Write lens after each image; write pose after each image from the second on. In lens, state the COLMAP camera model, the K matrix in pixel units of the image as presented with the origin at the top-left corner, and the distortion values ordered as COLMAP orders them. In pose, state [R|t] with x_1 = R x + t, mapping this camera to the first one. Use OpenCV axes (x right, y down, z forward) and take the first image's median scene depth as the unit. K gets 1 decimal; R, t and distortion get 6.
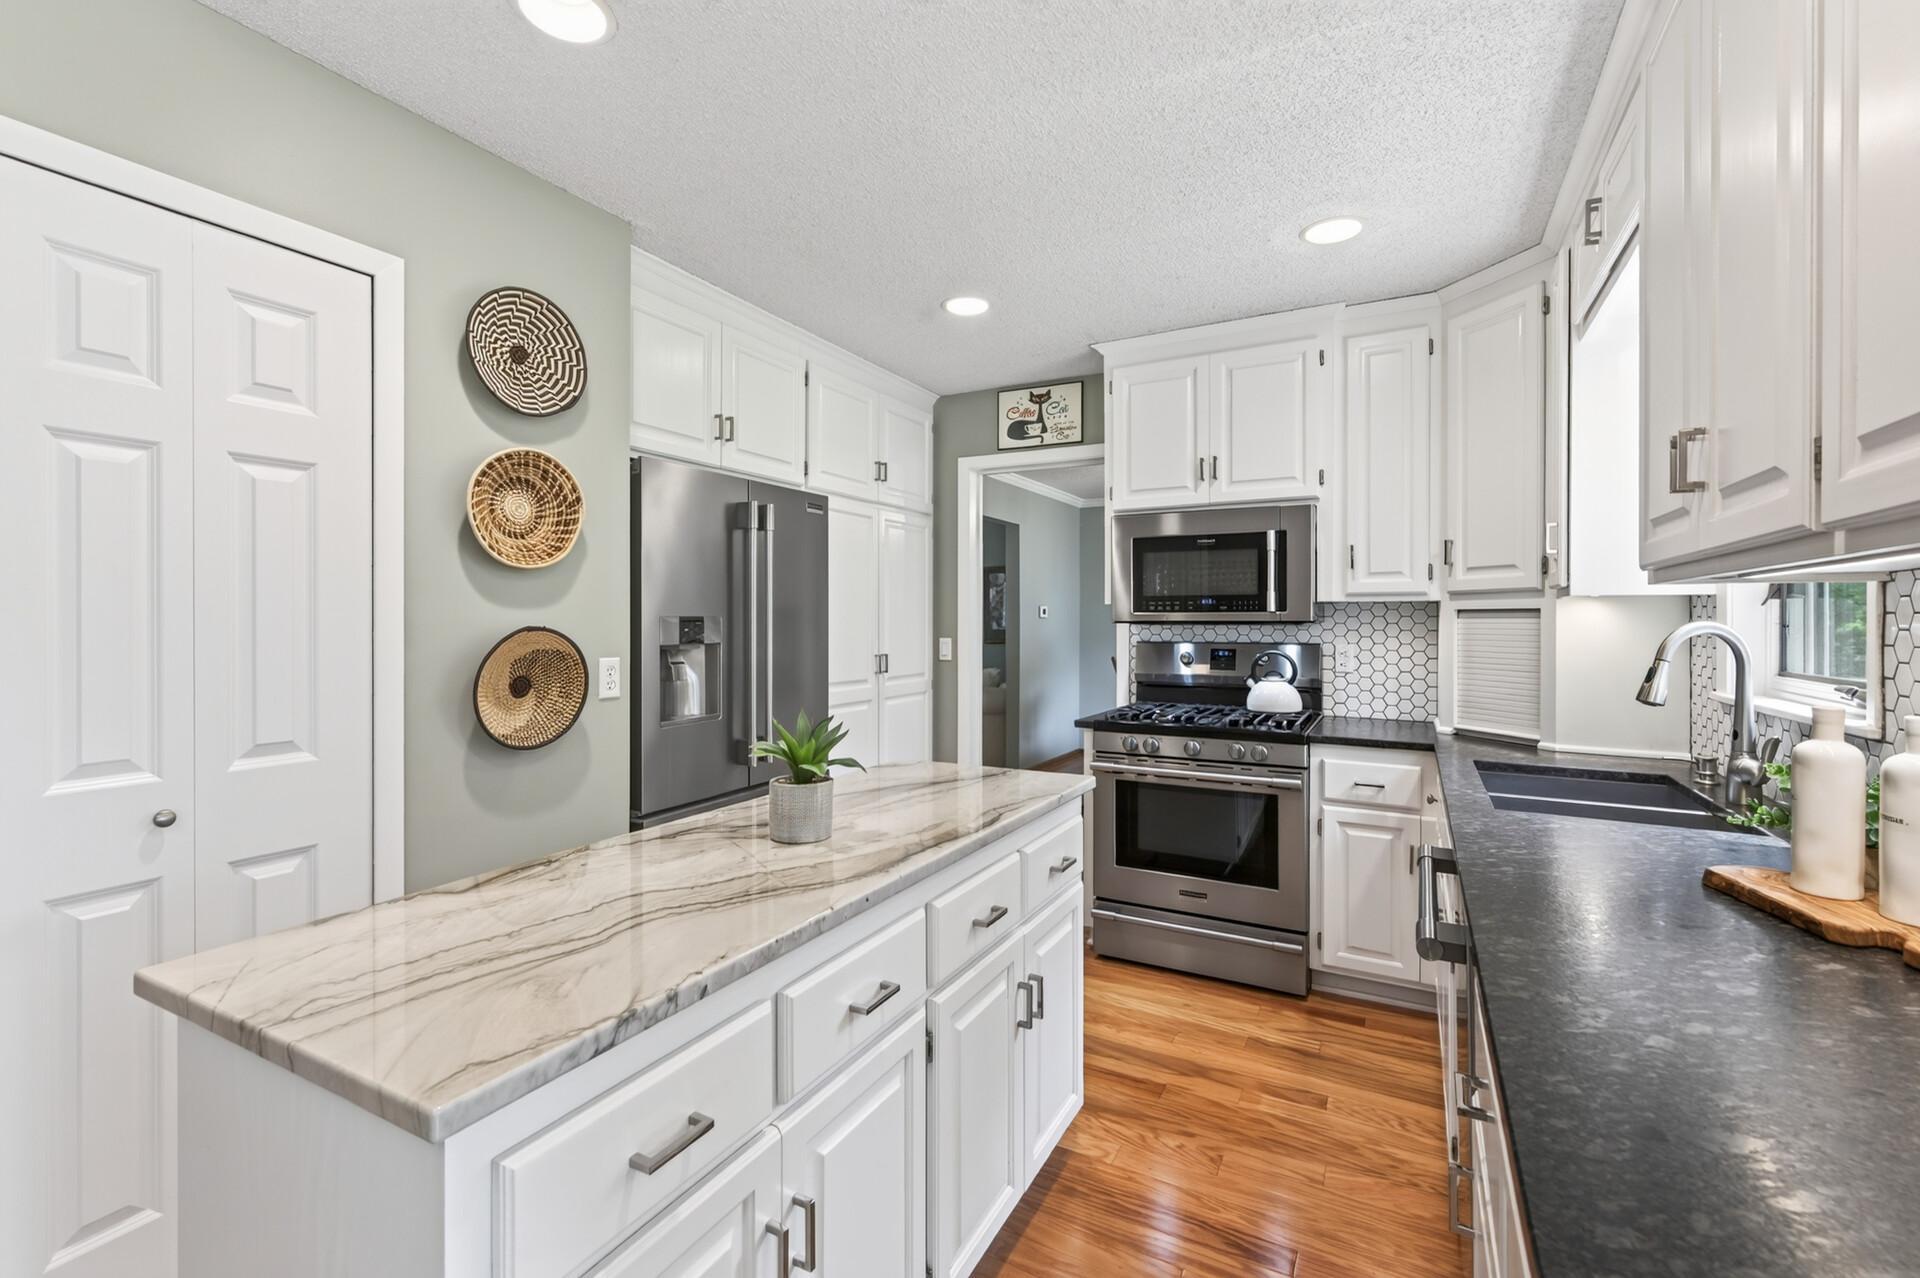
lens RADIAL K [[834.6, 0, 955.2], [0, 834.6, 624.5], [0, 0, 1]] dist [0.004342, 0.000697]
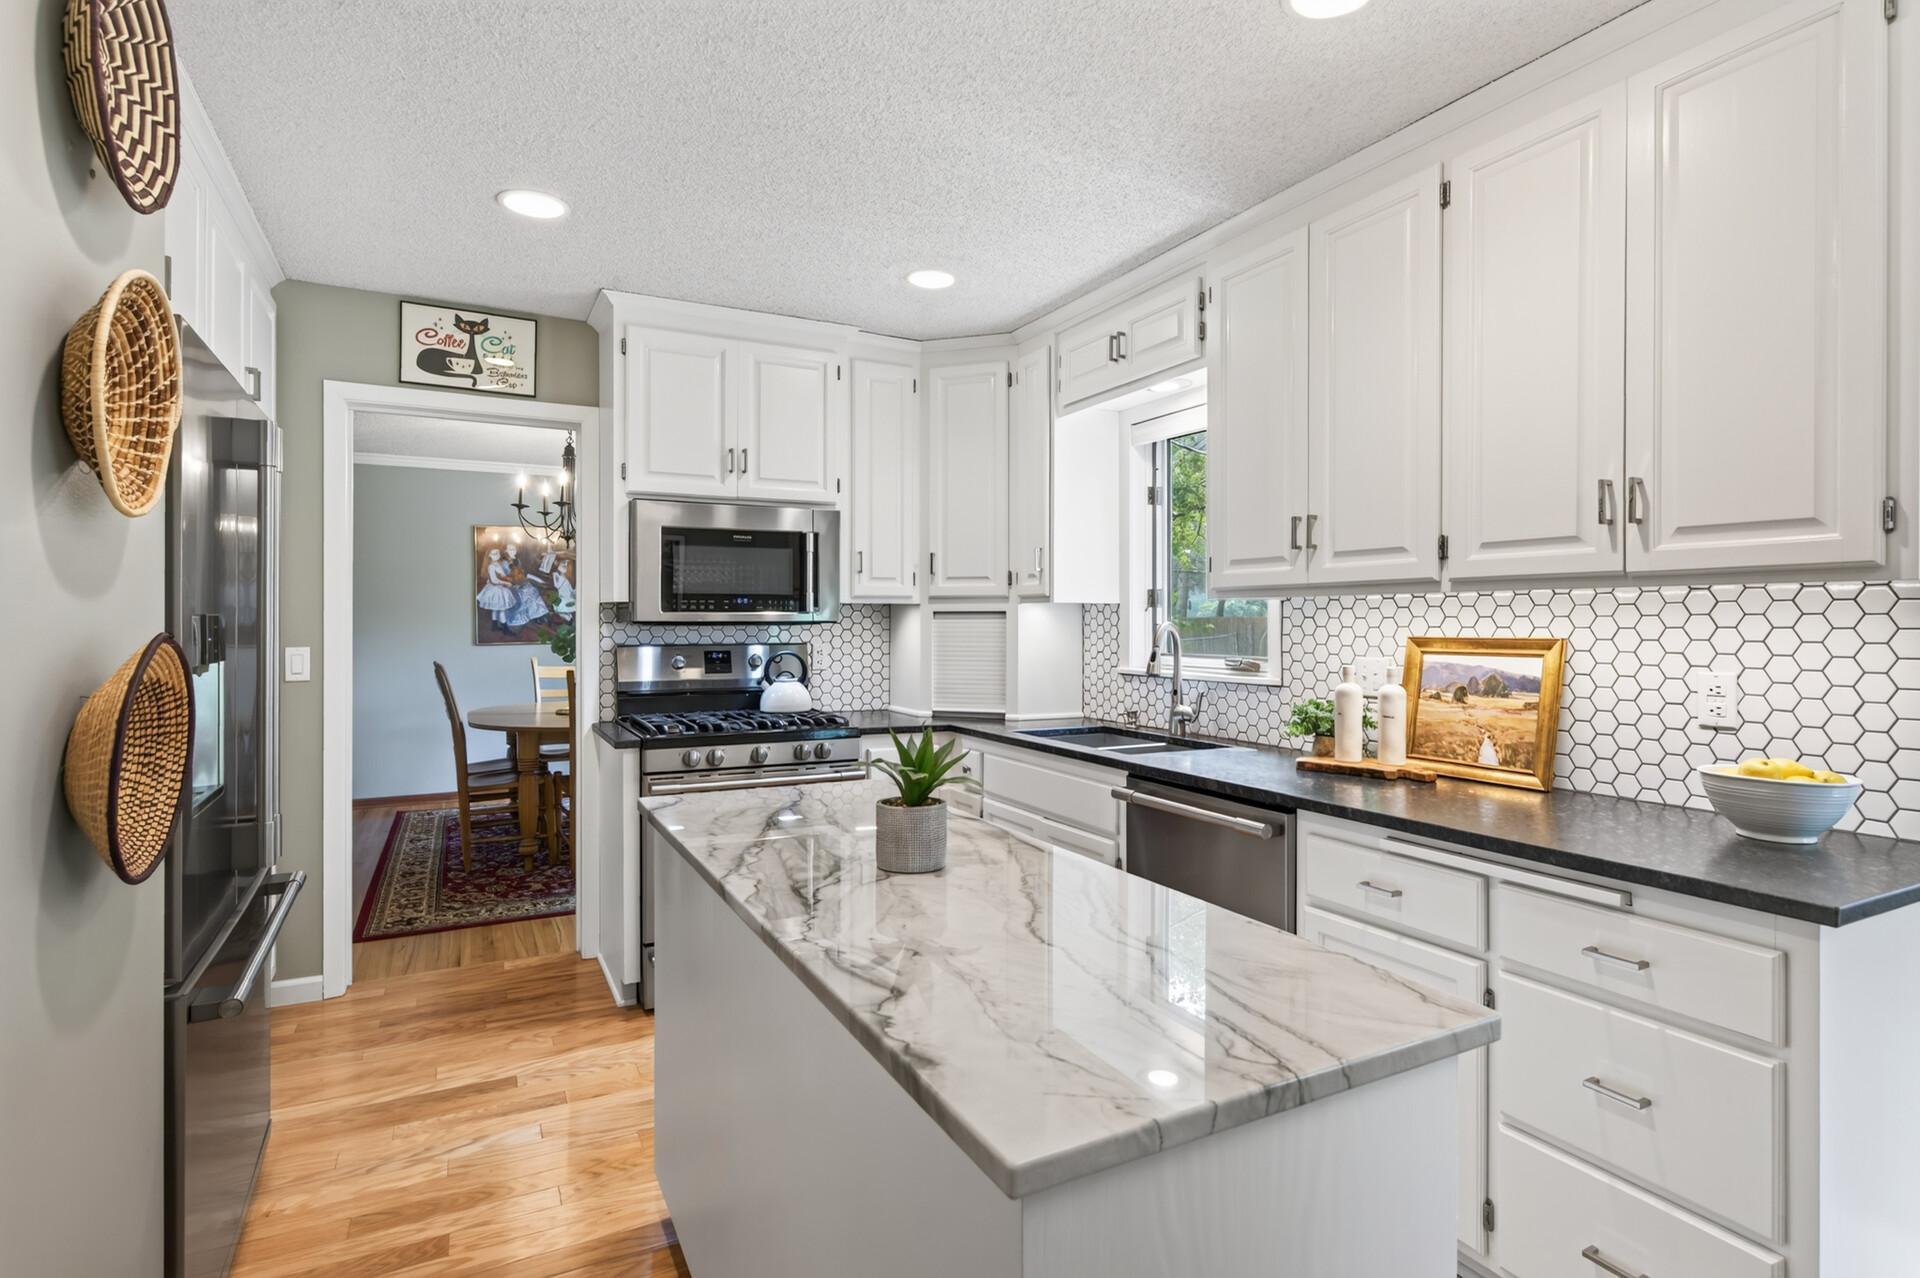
lens RADIAL K [[968.4, 0, 960.1], [0, 968.4, 630.2], [0, 0, 1]] dist [-0.003627, 0.002537]
pose [[0.552998, -0.008776, 0.833137, -0.472674], [0.004600, 0.999961, 0.007479, -0.001162], [-0.833170, -0.000303, 0.553017, 0.182243]]
